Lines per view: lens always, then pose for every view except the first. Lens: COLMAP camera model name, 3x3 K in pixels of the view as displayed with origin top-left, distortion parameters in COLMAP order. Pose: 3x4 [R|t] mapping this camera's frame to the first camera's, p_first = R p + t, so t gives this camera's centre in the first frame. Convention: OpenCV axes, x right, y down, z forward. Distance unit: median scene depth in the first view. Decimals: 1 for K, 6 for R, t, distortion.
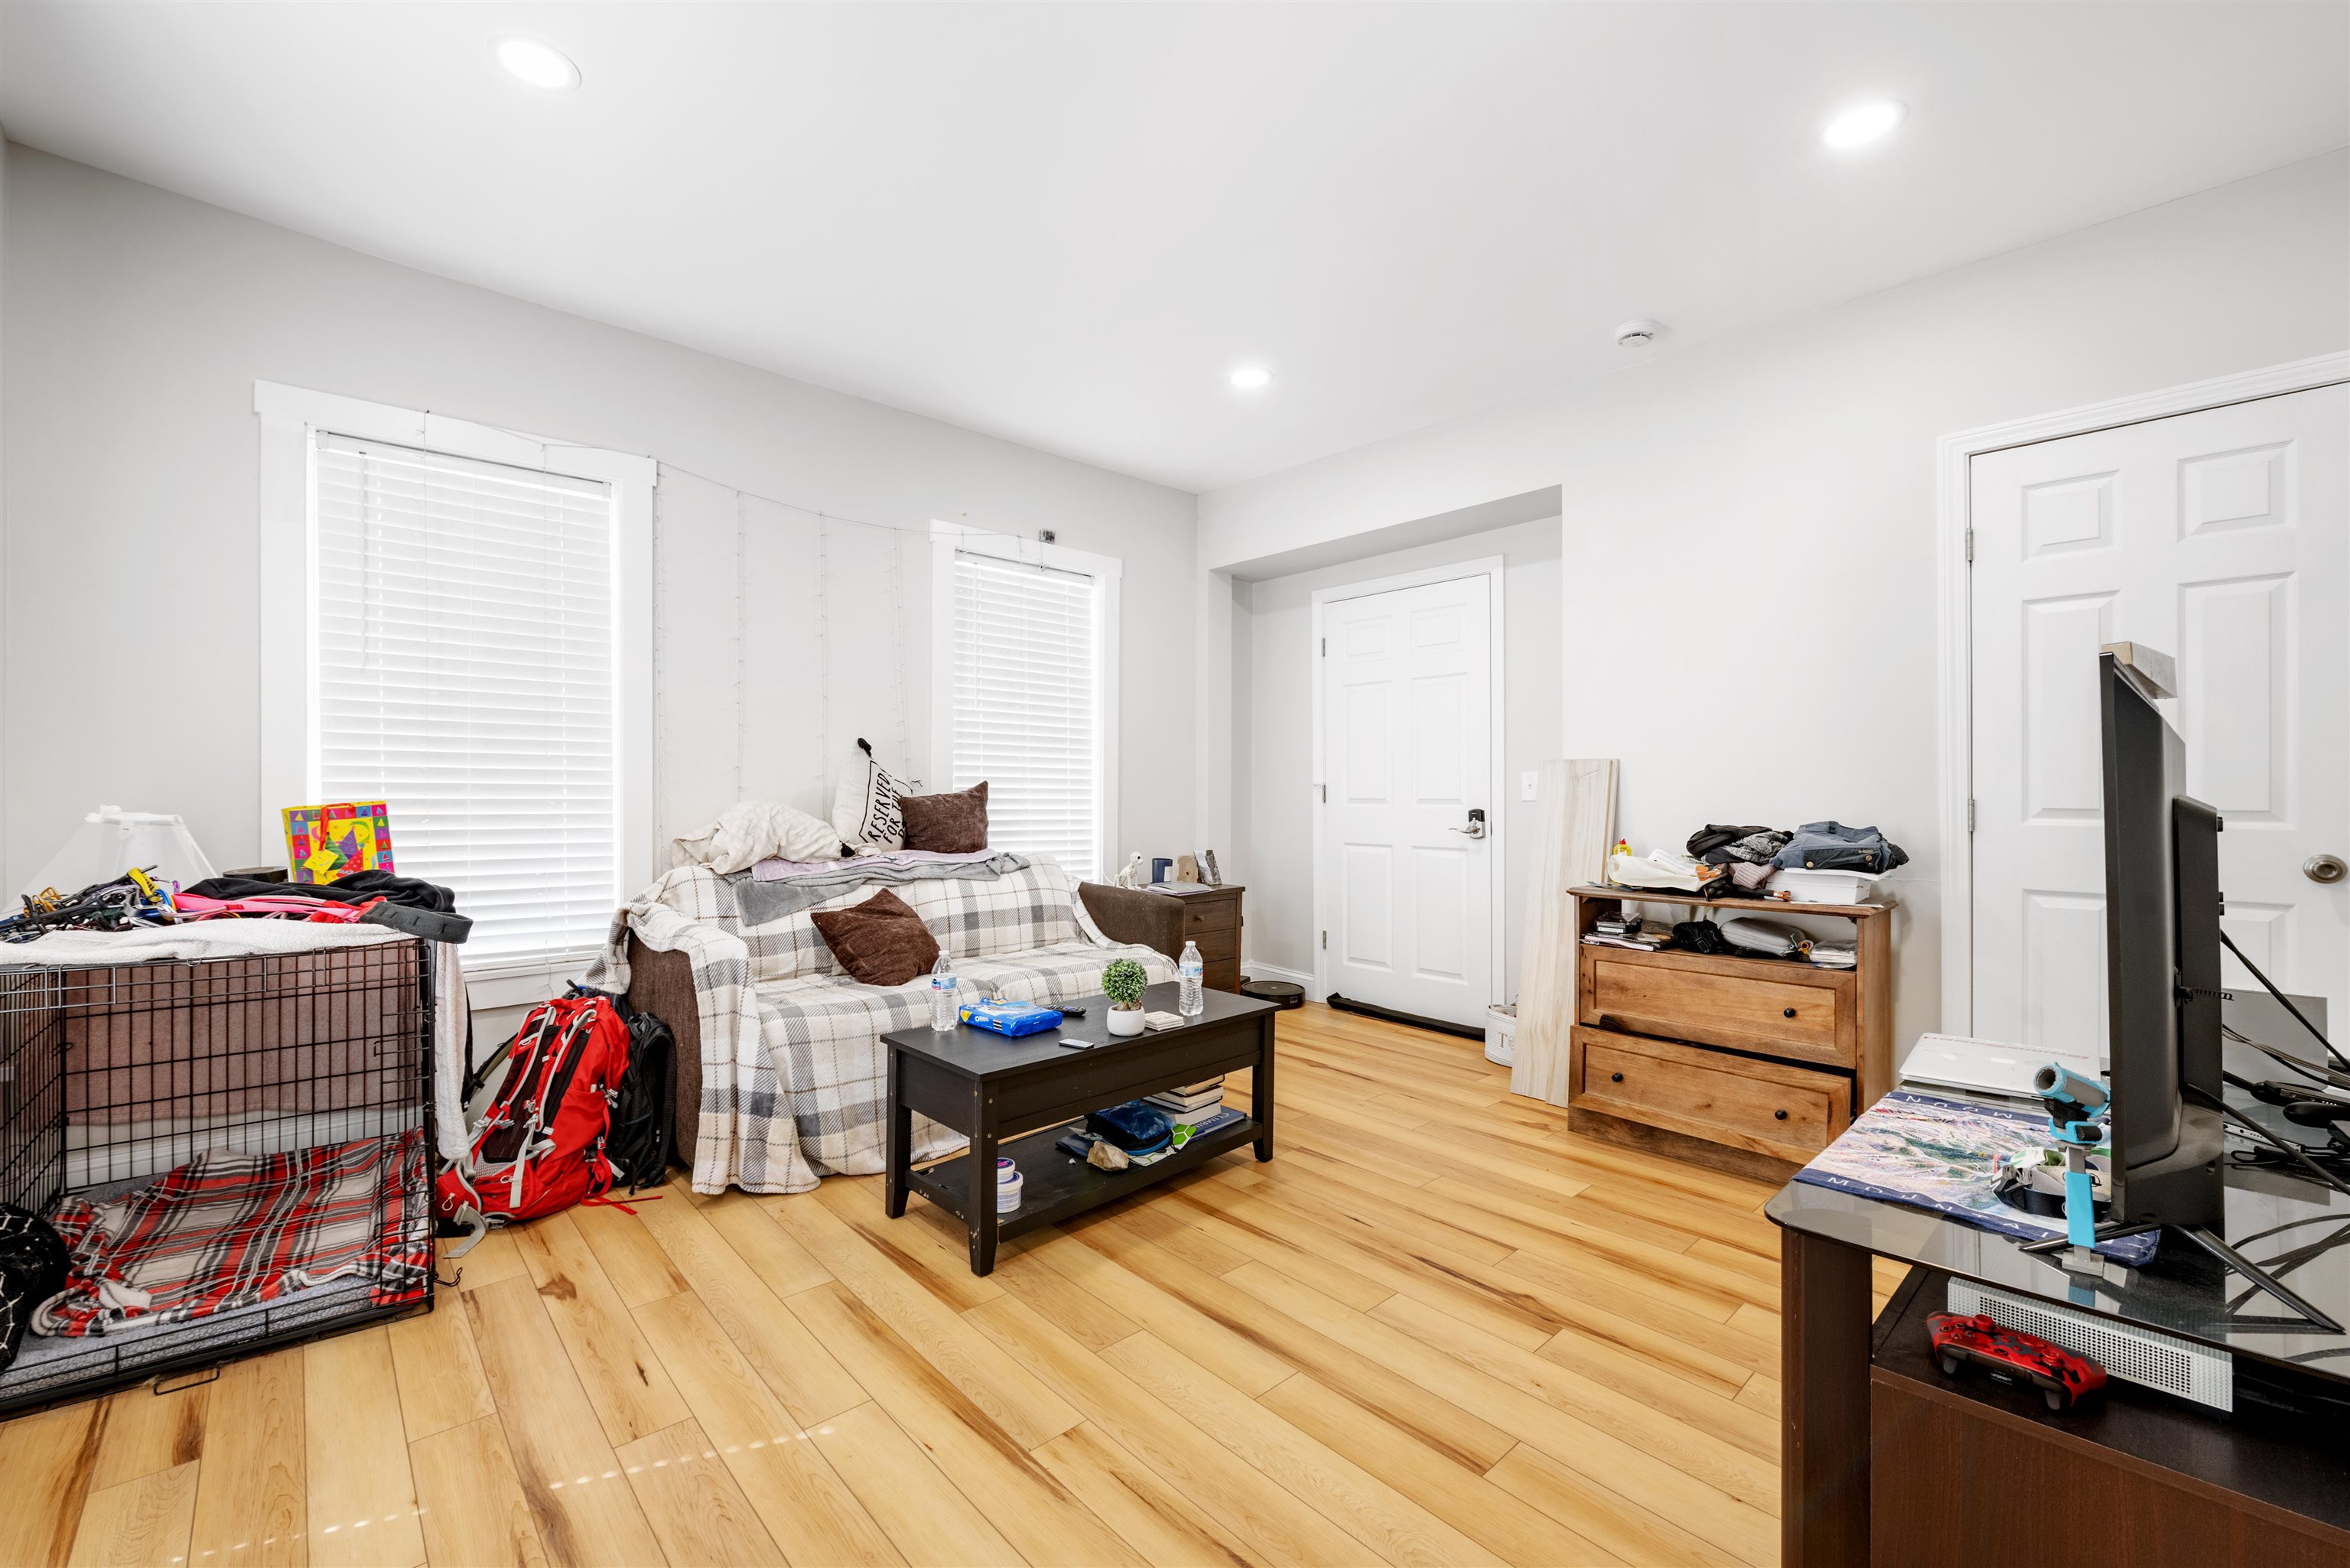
lens RADIAL K [[948.0, 0, 1175.0], [0, 948.0, 784.0], [0, 0, 1]] dist [-0.001281, 0.000061]
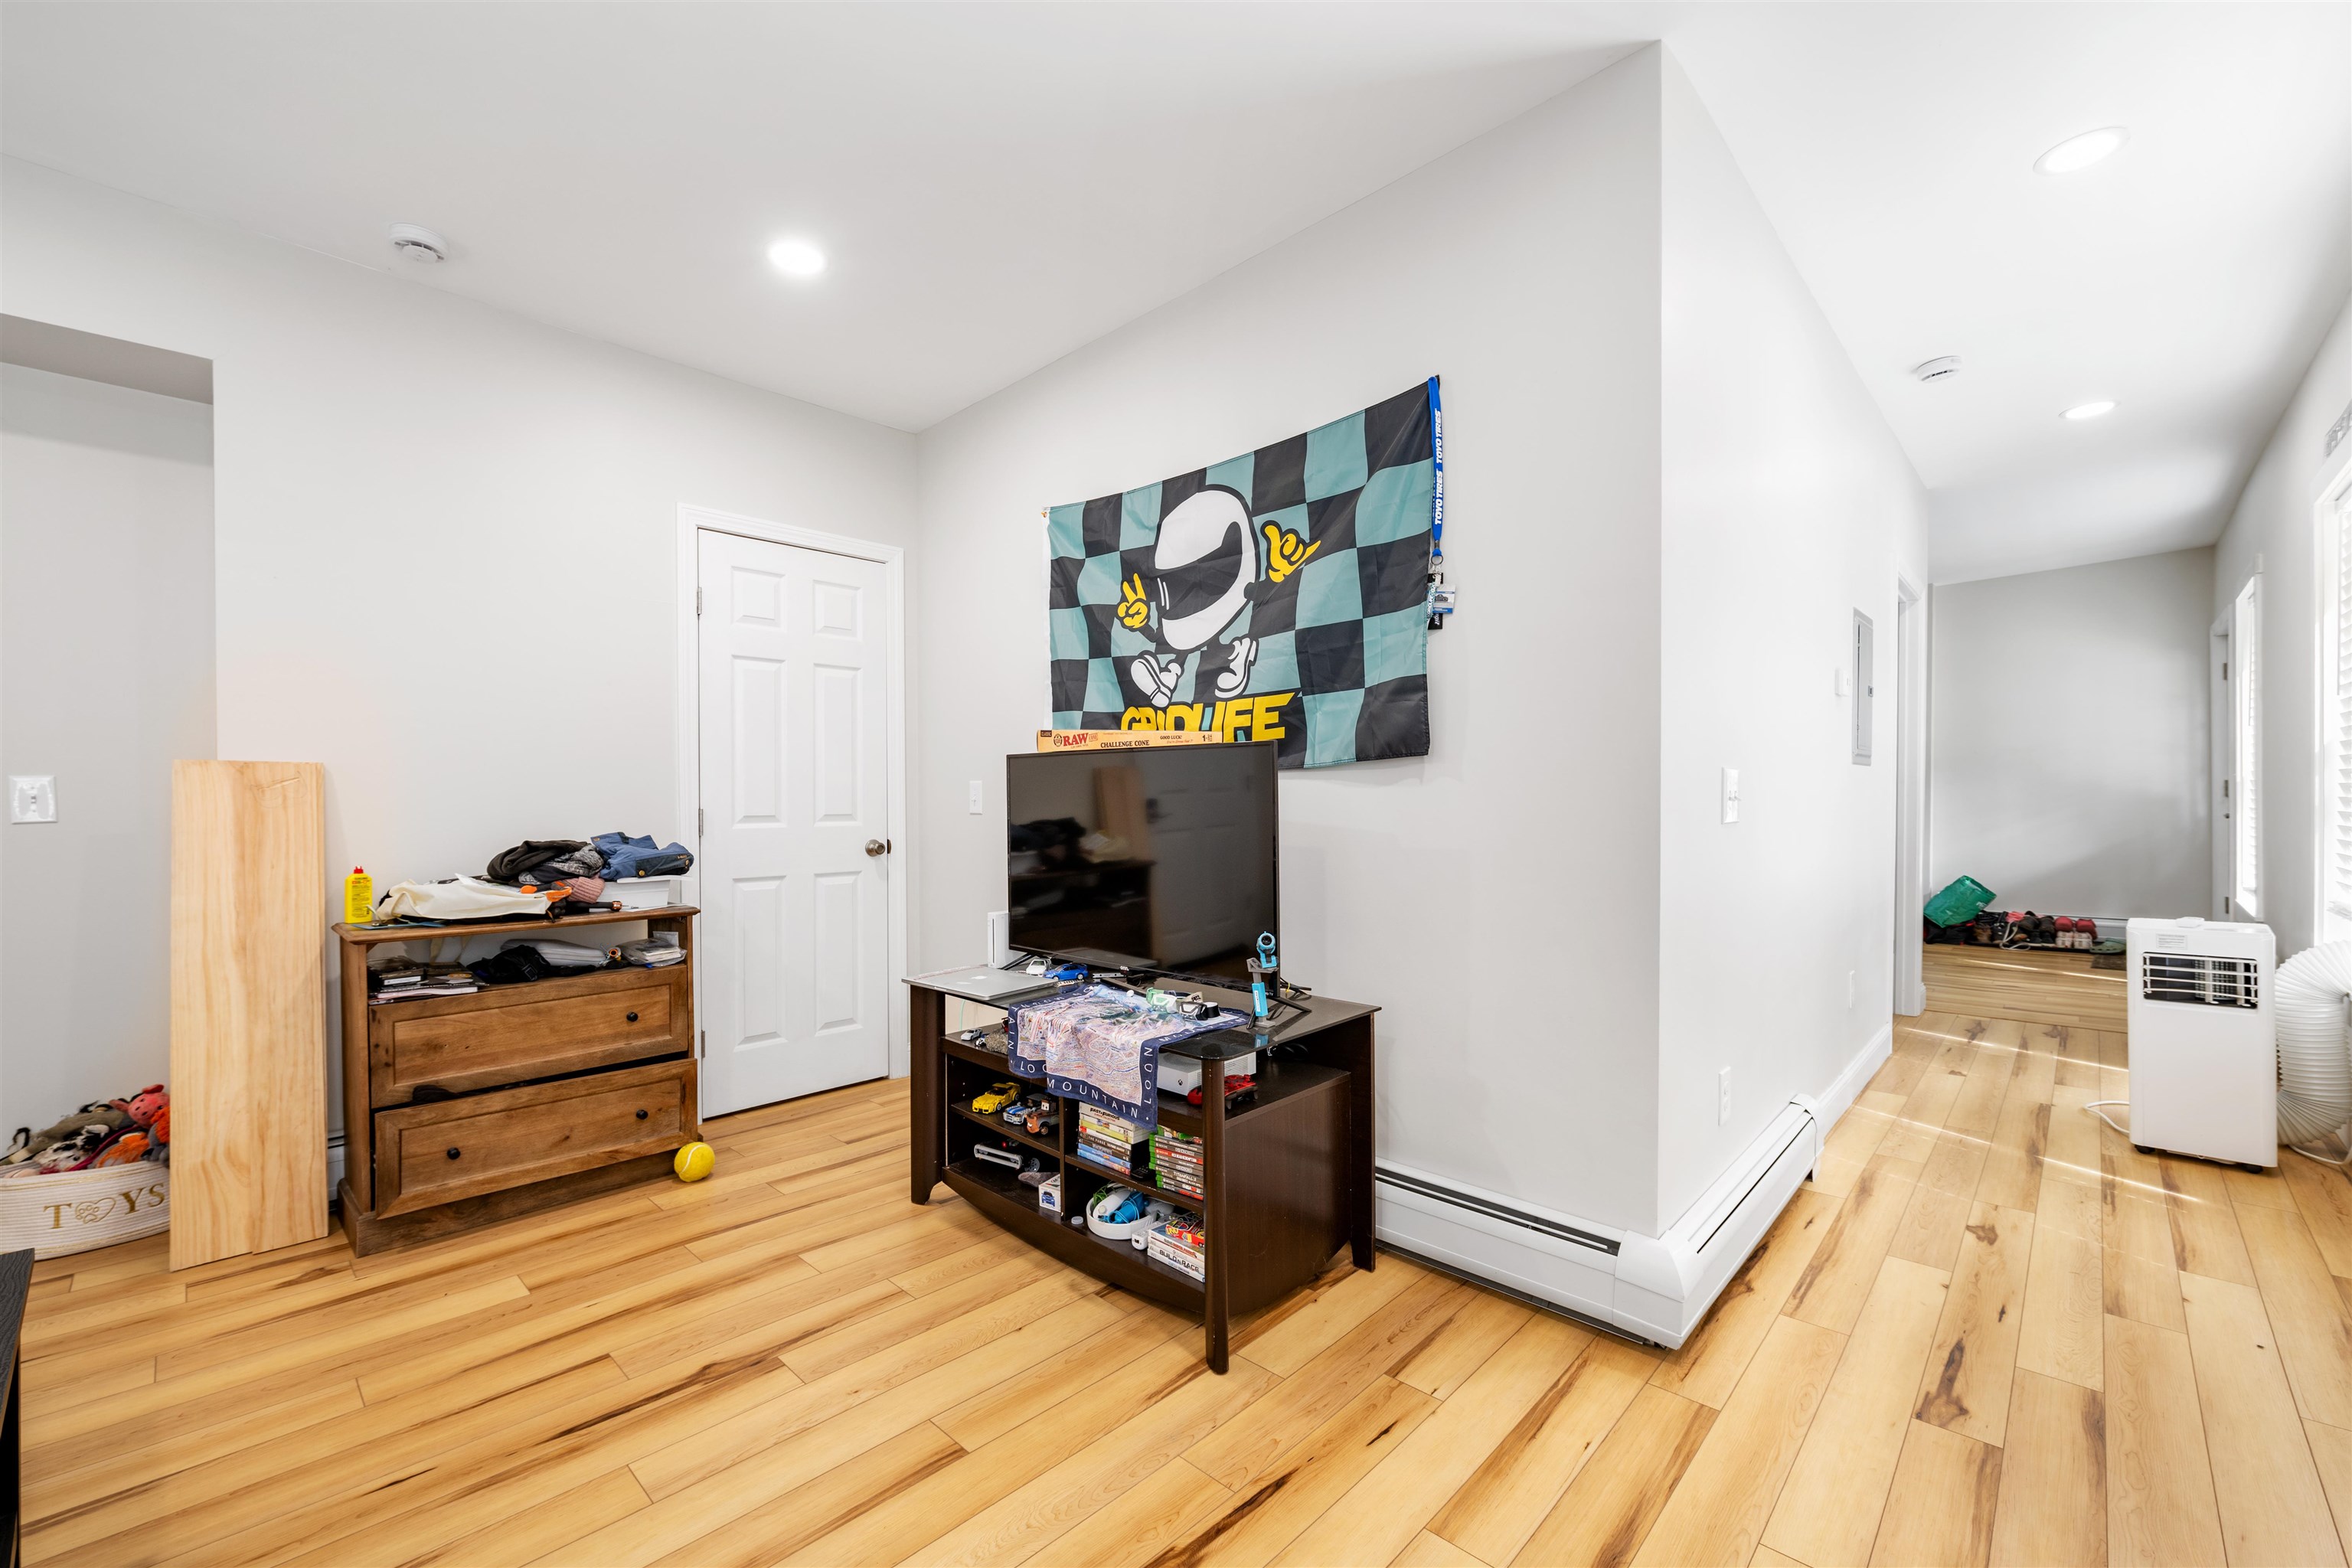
lens RADIAL K [[934.8, 0, 1173.8], [0, 934.8, 799.1], [0, 0, 1]] dist [-0.002006, -0.000162]
pose [[-0.027988, -0.002029, 0.999606, -0.372745], [-0.002901, 0.999994, 0.001948, -0.001365], [-0.999604, -0.002845, -0.027994, 0.412858]]
